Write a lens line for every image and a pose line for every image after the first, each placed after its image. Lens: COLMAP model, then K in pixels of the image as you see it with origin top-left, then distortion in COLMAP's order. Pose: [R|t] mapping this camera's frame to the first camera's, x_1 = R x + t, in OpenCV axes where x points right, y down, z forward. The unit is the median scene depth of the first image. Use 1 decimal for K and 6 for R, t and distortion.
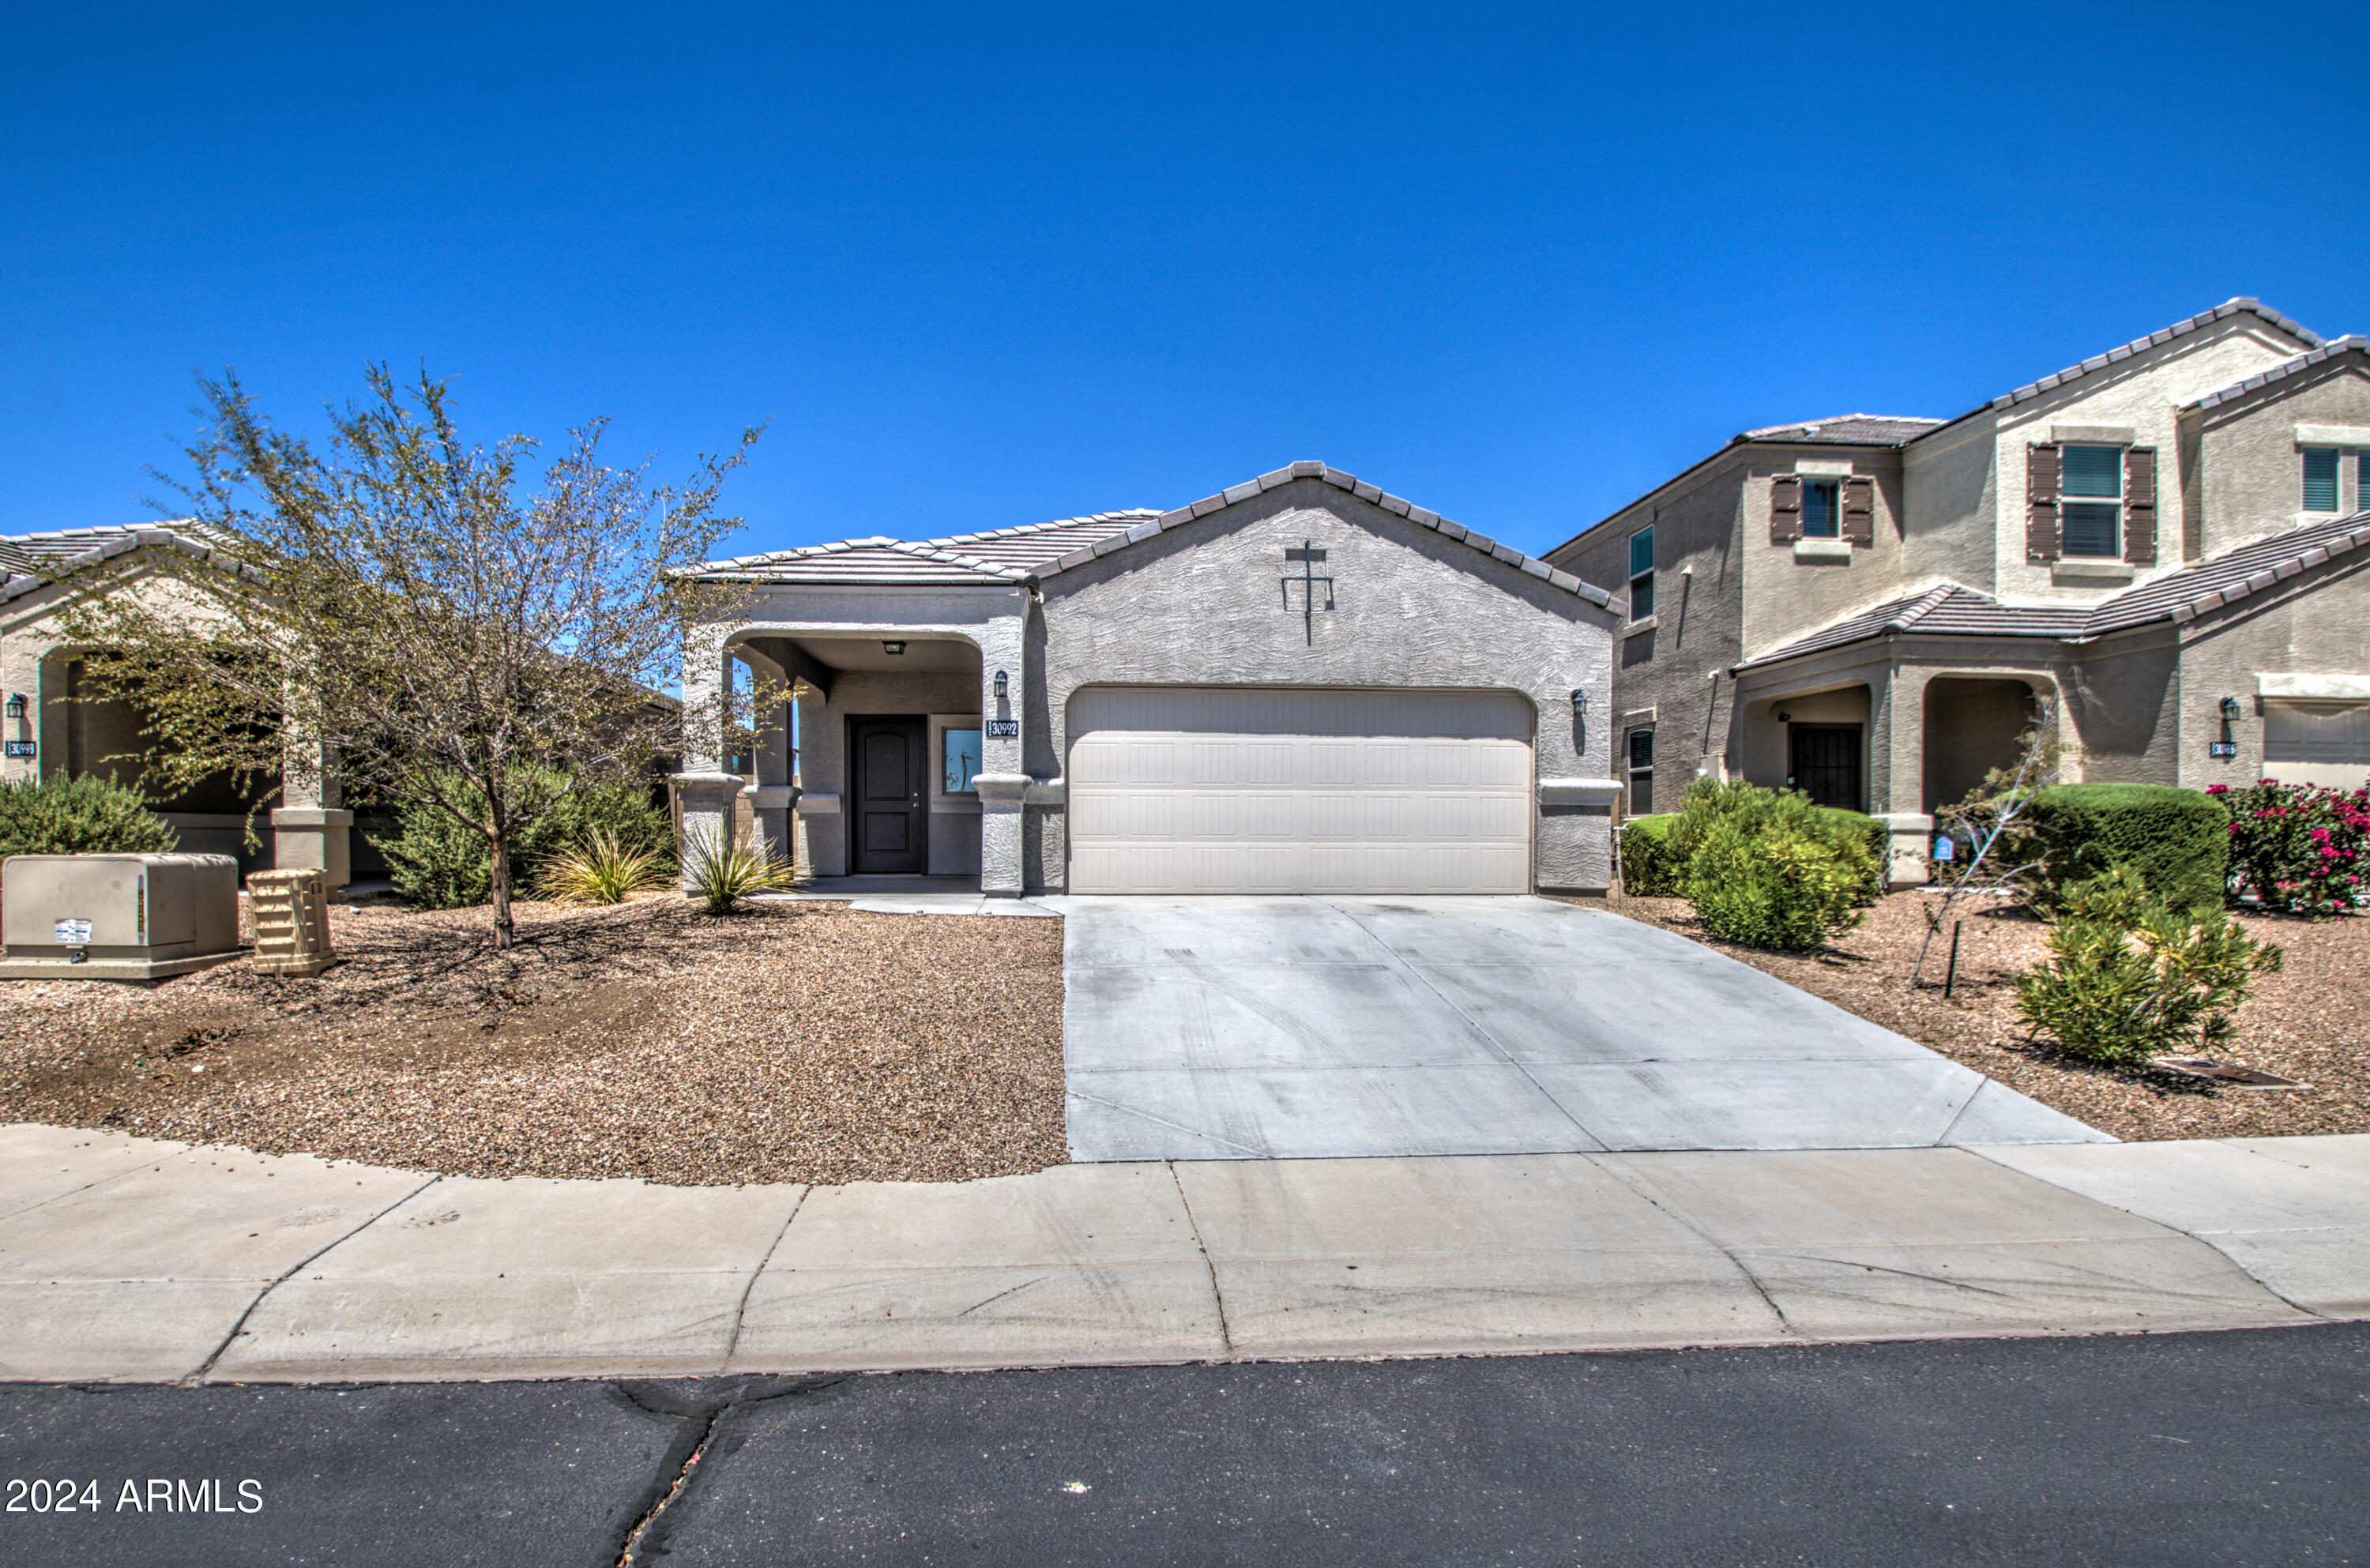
lens RADIAL K [[1188.3, 0, 1154.9], [0, 1188.3, 862.7], [0, 0, 1]] dist [-0.021705, -0.002296]
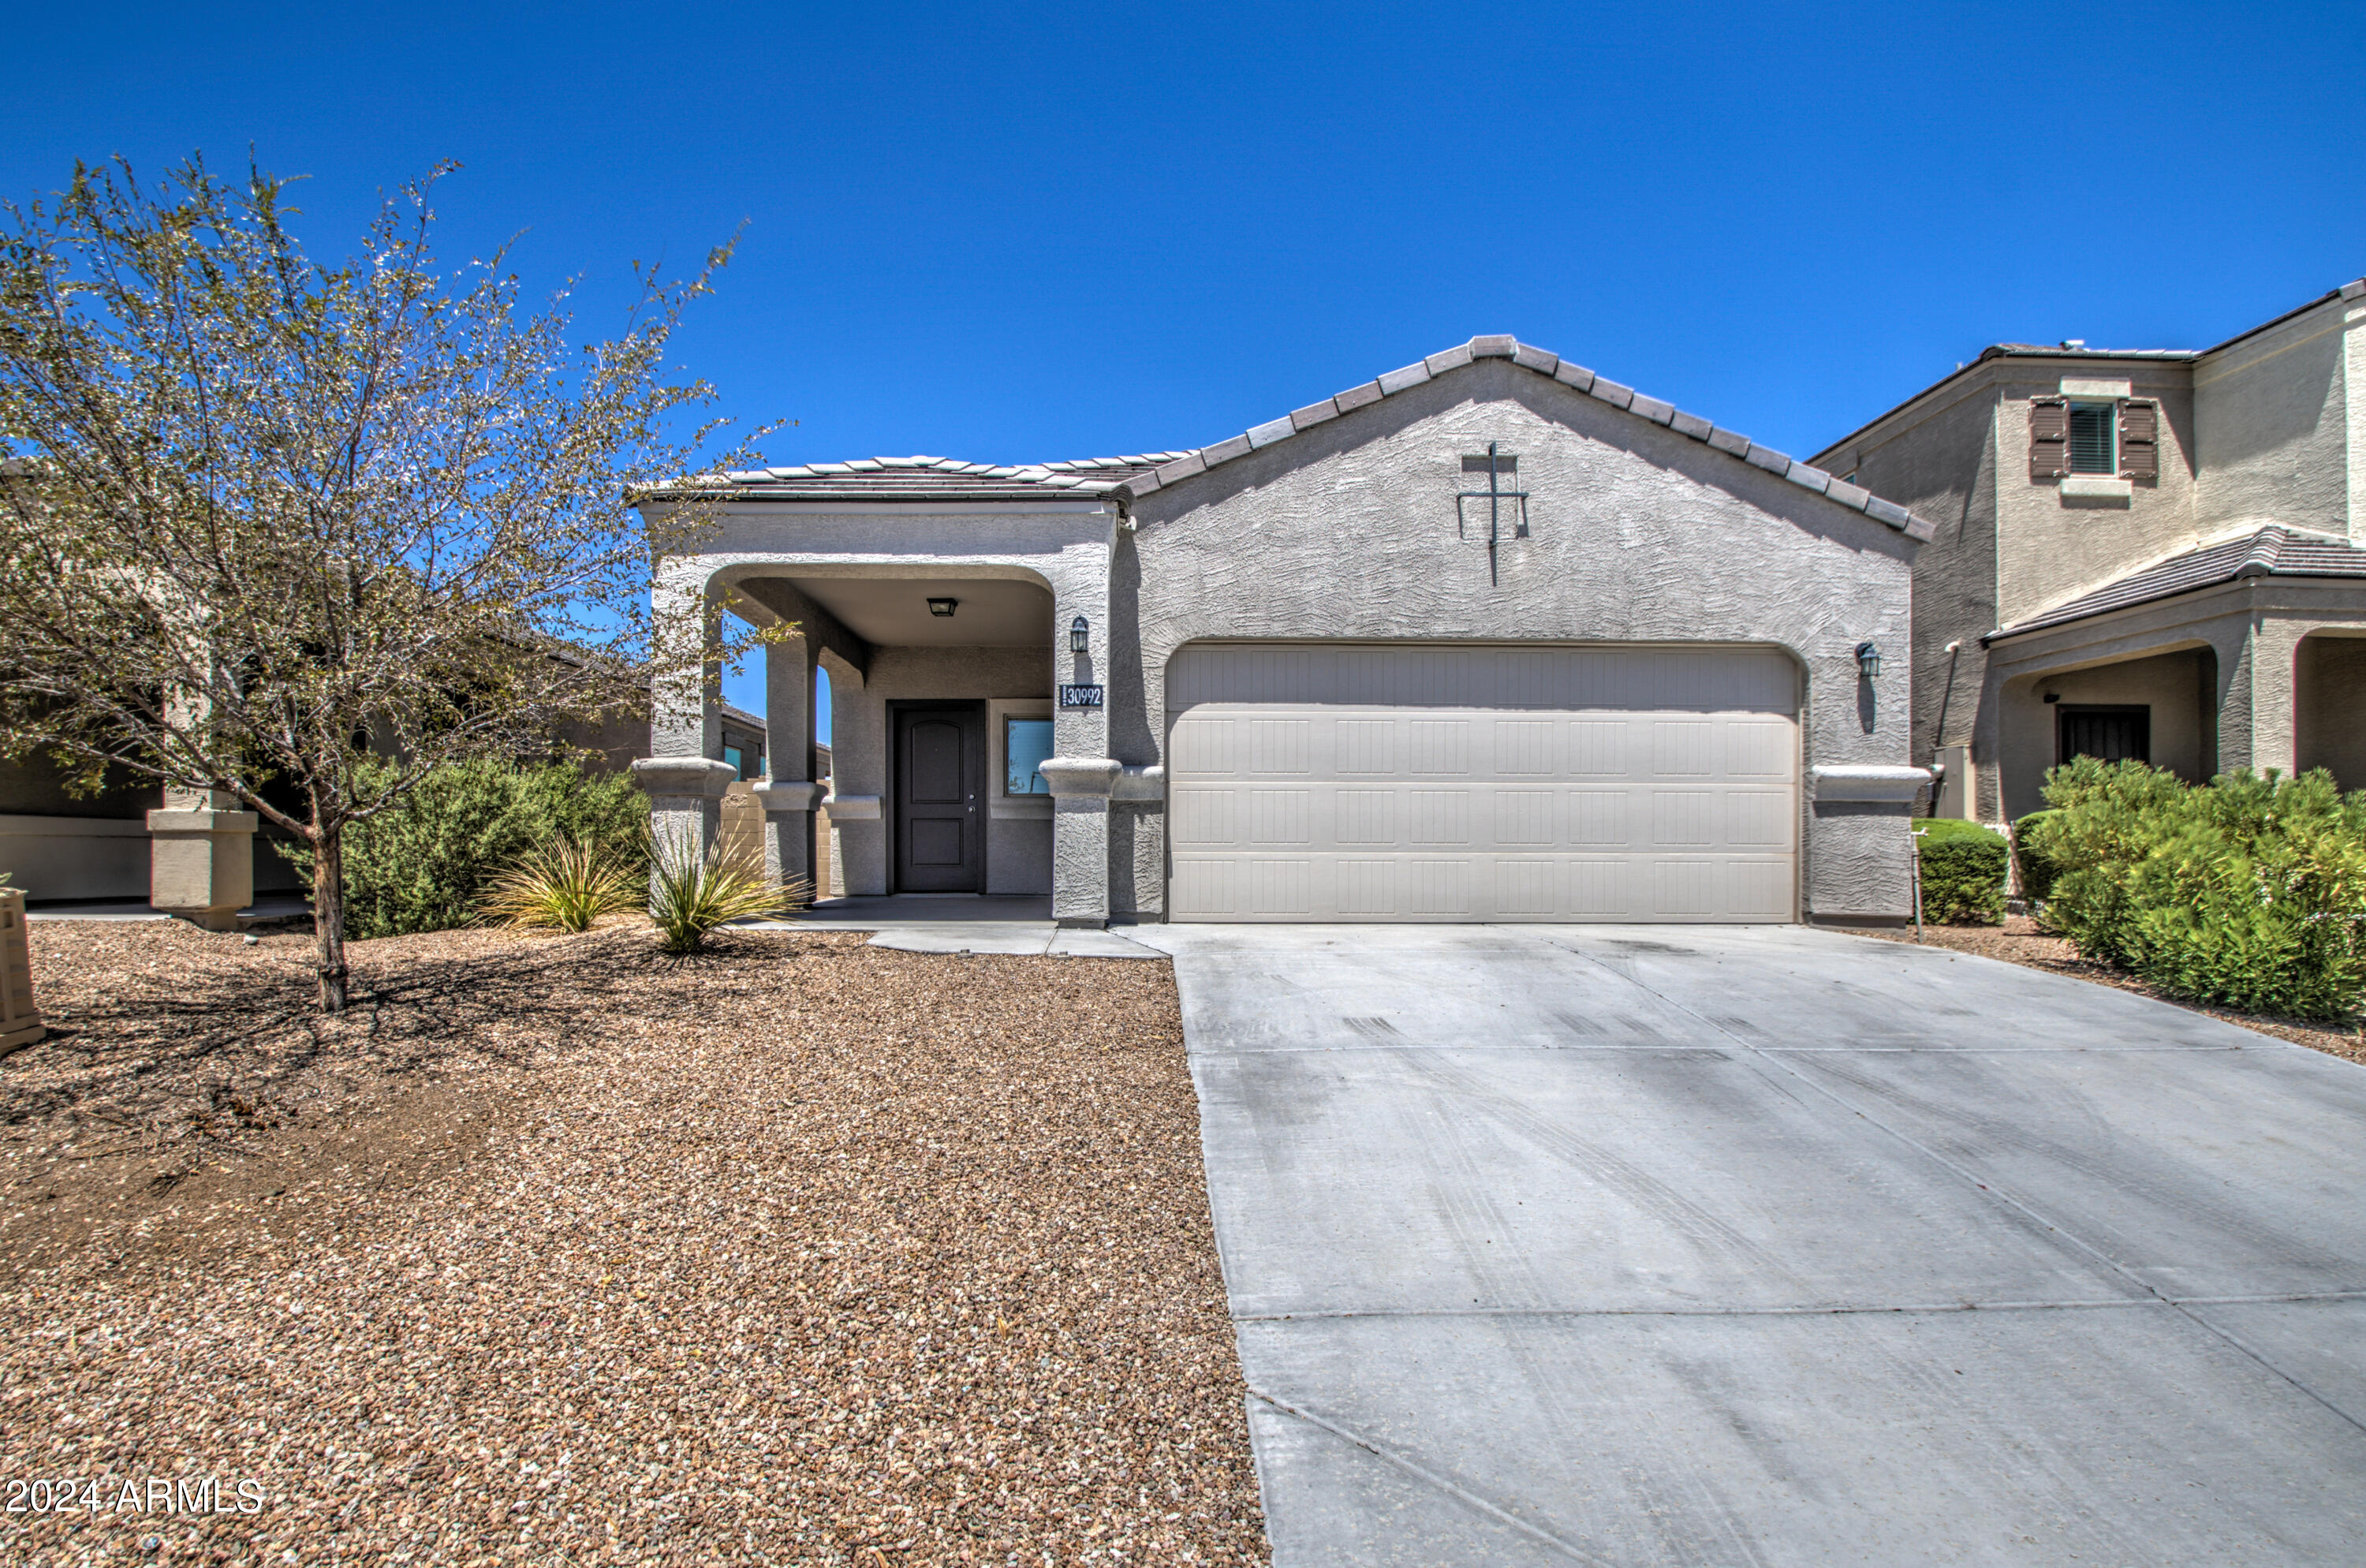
lens RADIAL K [[1183.3, 0, 1153.6], [0, 1183.3, 852.9], [0, 0, 1]] dist [-0.003747, -0.017592]
pose [[0.998407, -0.000331, -0.056416, -0.039827], [-0.000925, 0.999753, -0.022225, -0.000459], [0.056409, 0.022242, 0.998160, 0.256884]]
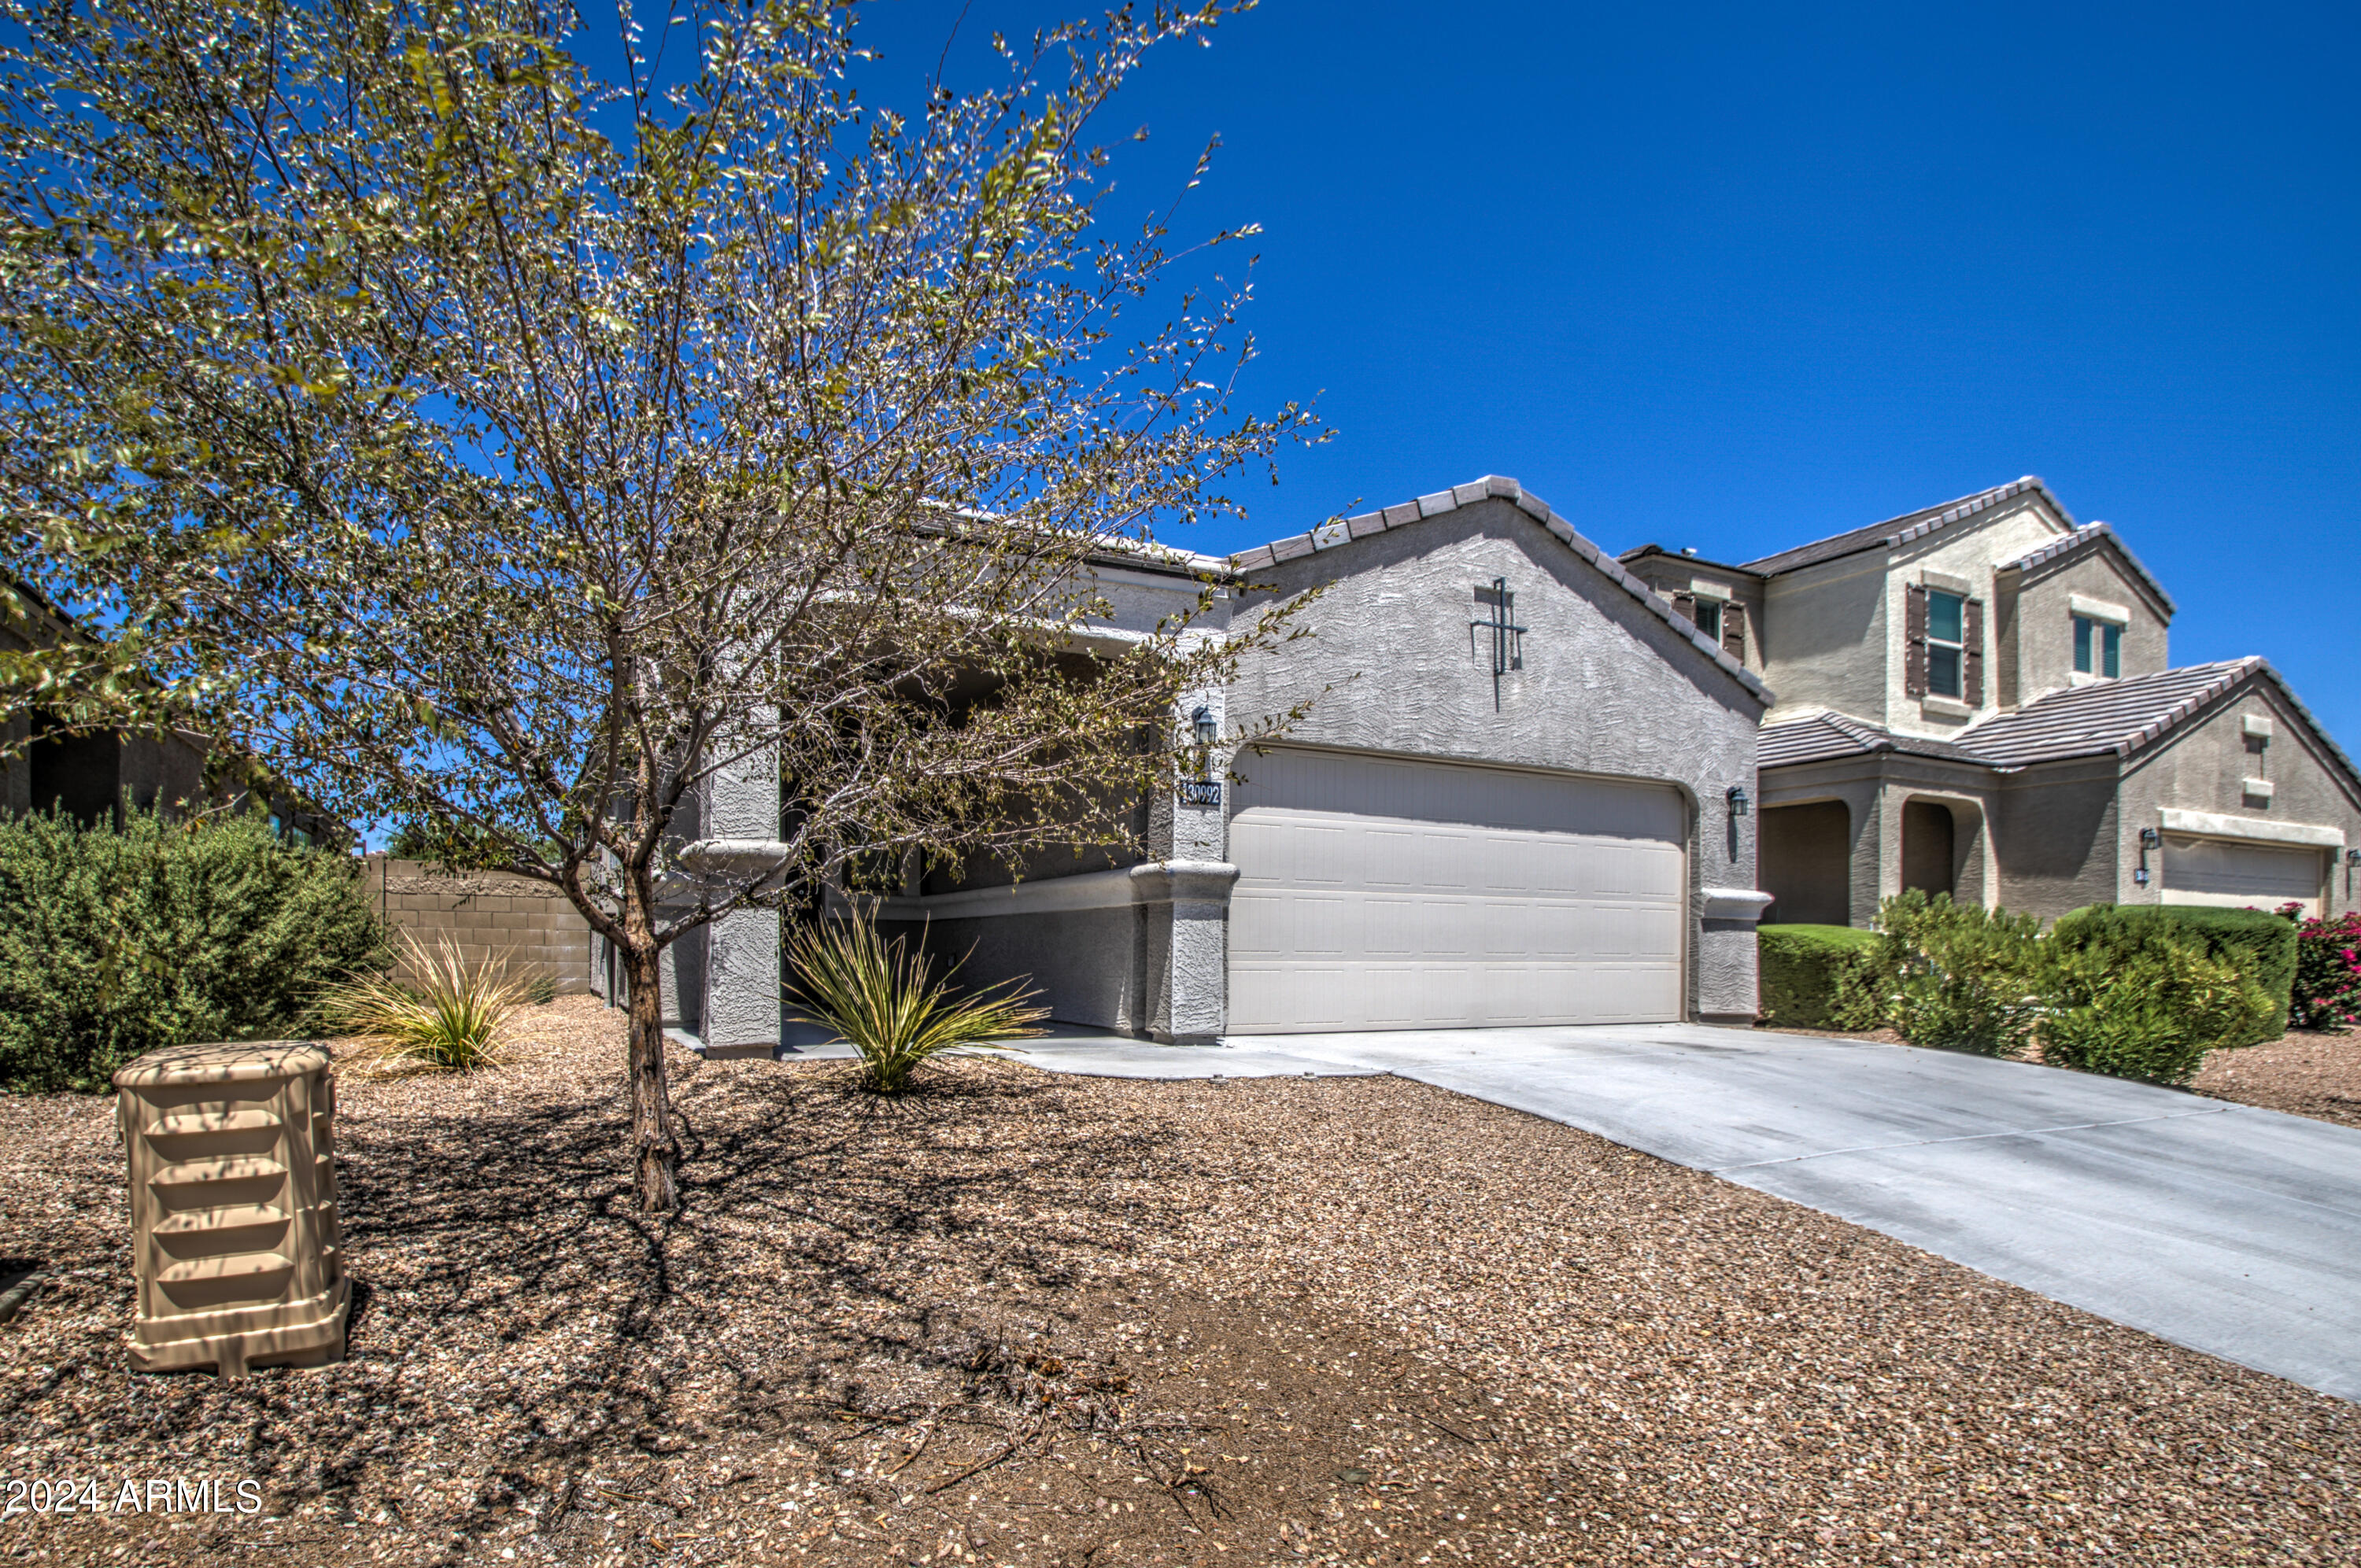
lens RADIAL K [[1185.3, 0, 1135.7], [0, 1185.3, 967.0], [0, 0, 1]] dist [-0.024585, -0.000611]
pose [[0.929163, -0.001462, 0.369667, -0.380408], [0.004742, 0.999957, -0.007965, -0.008459], [-0.369640, 0.009154, 0.929130, 0.359757]]
